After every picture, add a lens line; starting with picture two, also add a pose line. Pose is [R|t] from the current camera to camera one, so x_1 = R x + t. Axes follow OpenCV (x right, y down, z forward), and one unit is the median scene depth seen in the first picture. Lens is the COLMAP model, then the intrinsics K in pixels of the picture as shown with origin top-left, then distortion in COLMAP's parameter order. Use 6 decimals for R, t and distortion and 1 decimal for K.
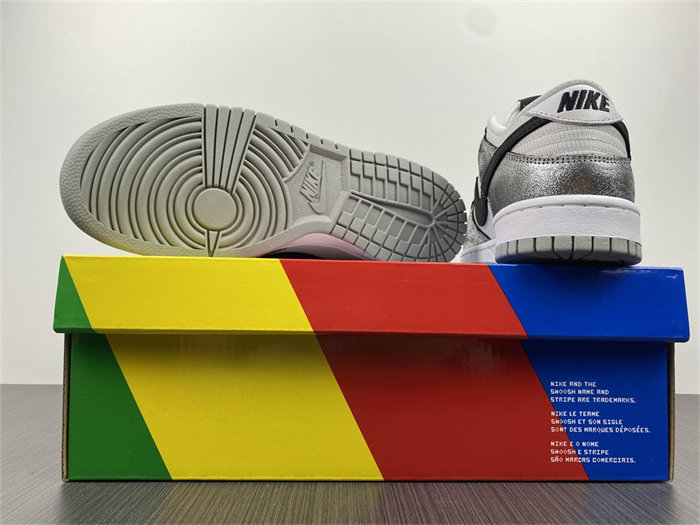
lens RADIAL K [[531.9, 0, 352.6], [0, 531.9, 263.1], [0, 0, 1]] dist [0.048260, -0.011121]
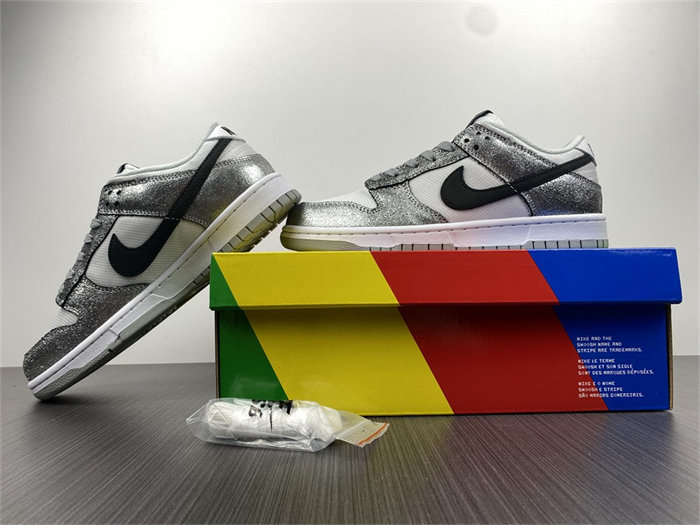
lens RADIAL K [[531.9, 0, 343.0], [0, 531.9, 260.2], [0, 0, 1]] dist [0.048260, -0.011121]
pose [[0.999448, -0.031994, -0.008998, -0.163493], [0.032091, 0.999426, 0.010824, -0.000869], [0.008647, -0.011107, 0.999901, -0.281074]]
